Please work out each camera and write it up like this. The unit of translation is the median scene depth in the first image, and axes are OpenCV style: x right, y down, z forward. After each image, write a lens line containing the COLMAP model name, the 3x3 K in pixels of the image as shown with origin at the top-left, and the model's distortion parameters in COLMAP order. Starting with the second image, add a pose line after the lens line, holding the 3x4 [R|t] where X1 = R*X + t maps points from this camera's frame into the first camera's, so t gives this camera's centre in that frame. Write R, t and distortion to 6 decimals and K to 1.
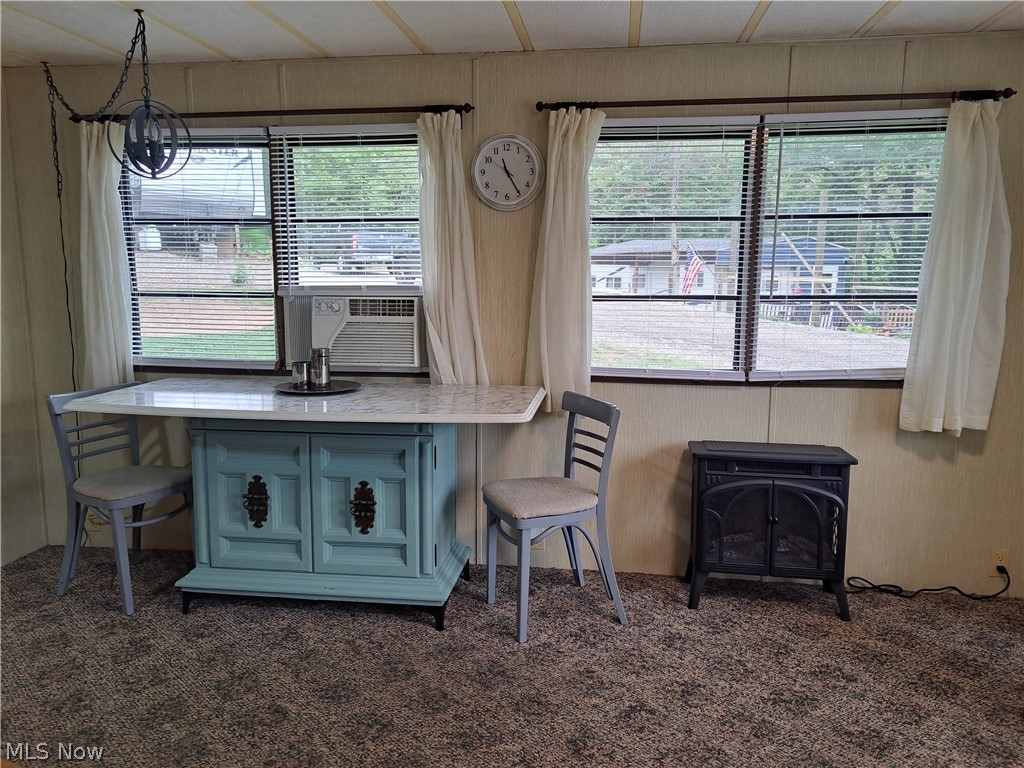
lens RADIAL K [[732.5, 0, 510.3], [0, 732.5, 380.0], [0, 0, 1]] dist [0.053694, -0.046835]
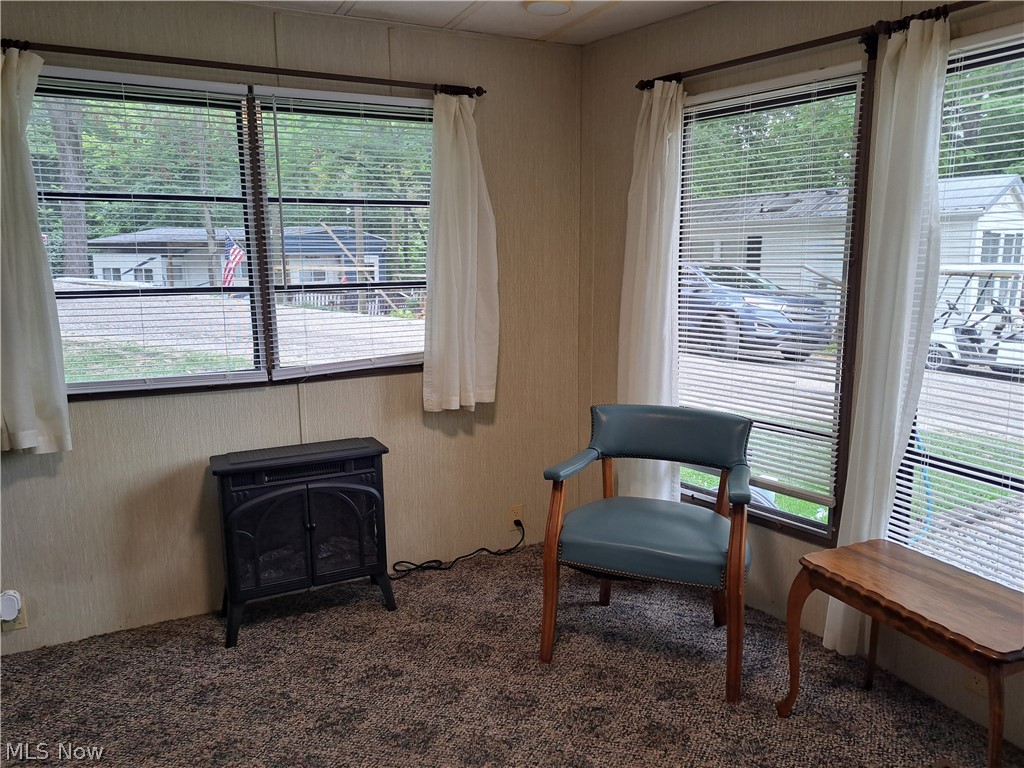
lens RADIAL K [[732.5, 0, 513.4], [0, 732.5, 392.1], [0, 0, 1]] dist [0.053694, -0.046835]
pose [[0.833075, -0.113686, 0.541352, 0.077900], [0.097471, 0.993509, 0.058645, -0.008385], [-0.544506, 0.003910, 0.838748, 0.072285]]
